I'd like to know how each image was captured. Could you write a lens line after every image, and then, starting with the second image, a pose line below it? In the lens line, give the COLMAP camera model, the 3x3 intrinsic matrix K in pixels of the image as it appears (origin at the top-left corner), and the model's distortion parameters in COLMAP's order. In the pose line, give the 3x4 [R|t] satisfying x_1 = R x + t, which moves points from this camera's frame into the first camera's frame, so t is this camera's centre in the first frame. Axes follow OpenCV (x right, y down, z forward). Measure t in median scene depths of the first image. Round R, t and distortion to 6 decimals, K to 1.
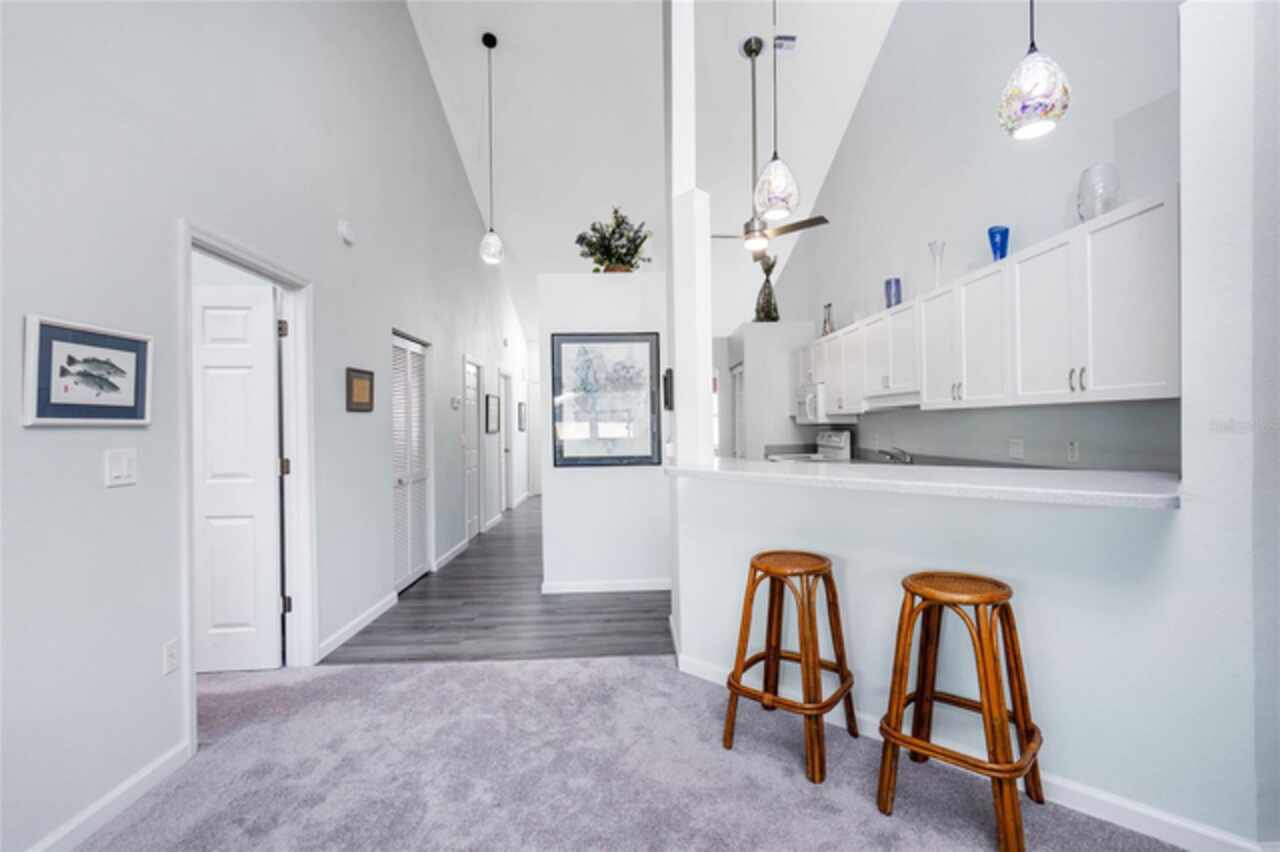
lens RADIAL K [[572.0, 0, 652.9], [0, 572.0, 425.7], [0, 0, 1]] dist [0.000884, 0.000024]
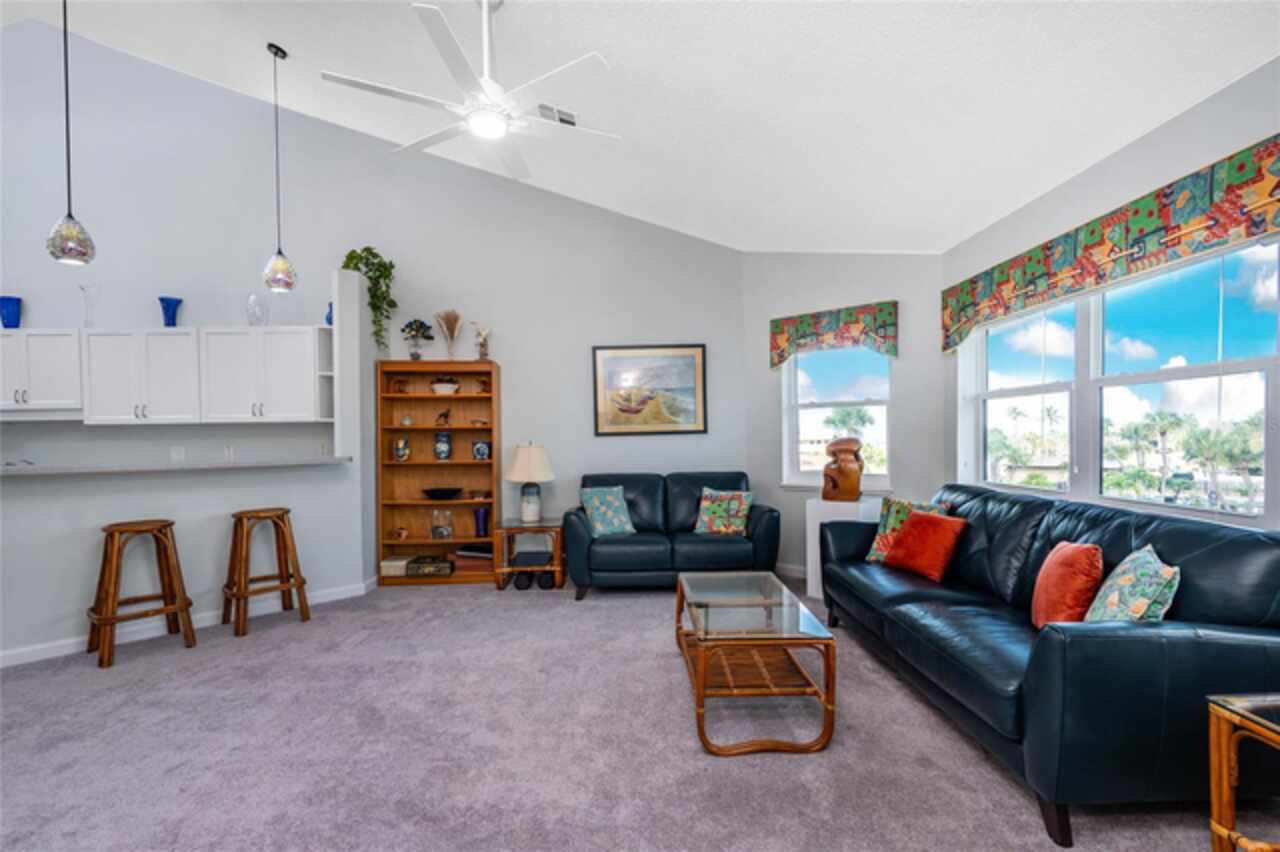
lens RADIAL K [[575.4, 0, 646.0], [0, 575.4, 434.2], [0, 0, 1]] dist [-0.000253, -0.000273]
pose [[0.030469, 0.012010, 0.999464, -0.627907], [0.014170, 0.999822, -0.012446, 0.022851], [-0.999435, 0.014542, 0.030293, -0.169257]]
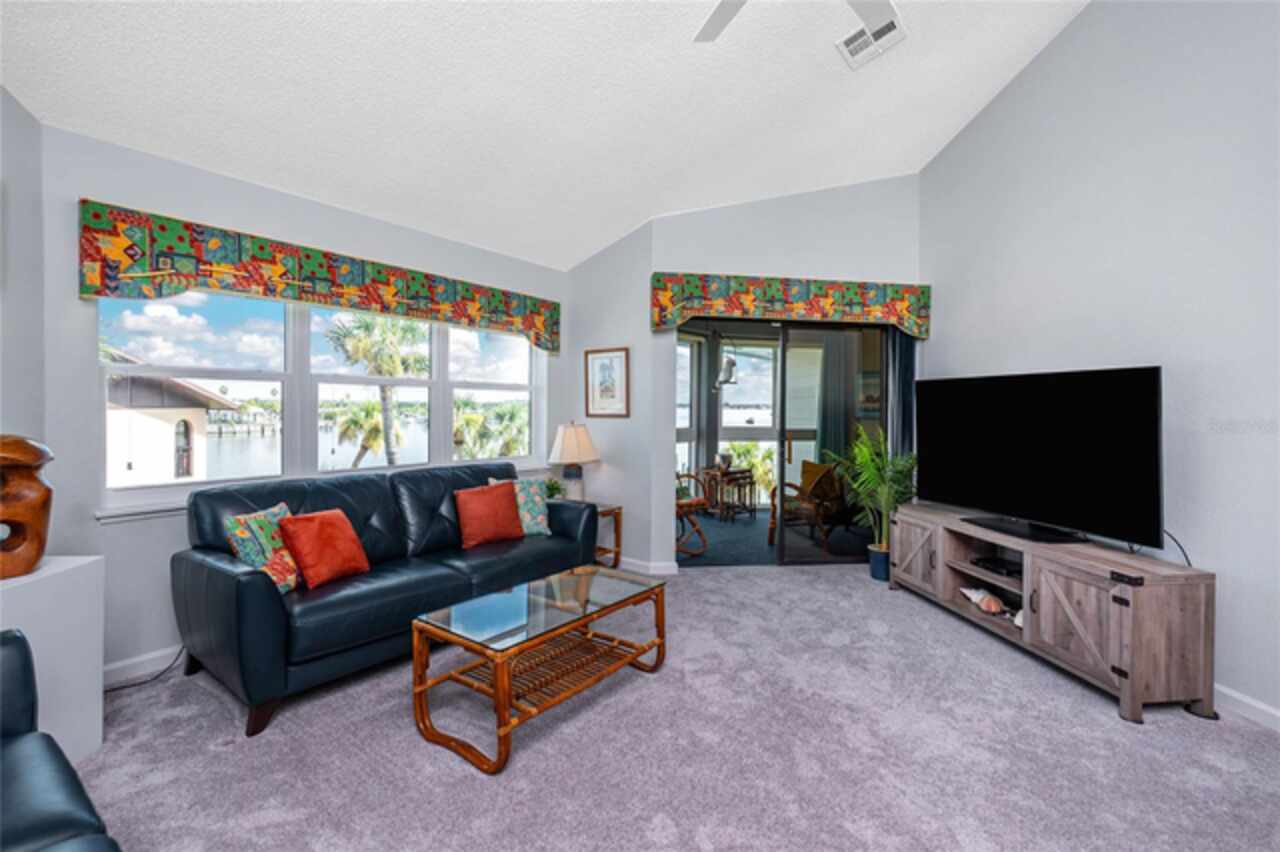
lens RADIAL K [[579.0, 0, 638.0], [0, 579.0, 410.6], [0, 0, 1]] dist [0.001715, 0.000024]
pose [[-0.633350, 0.010817, -0.773790, 0.387860], [-0.006301, 0.999797, 0.019134, -0.008871], [0.773840, 0.016994, -0.633153, 0.193570]]
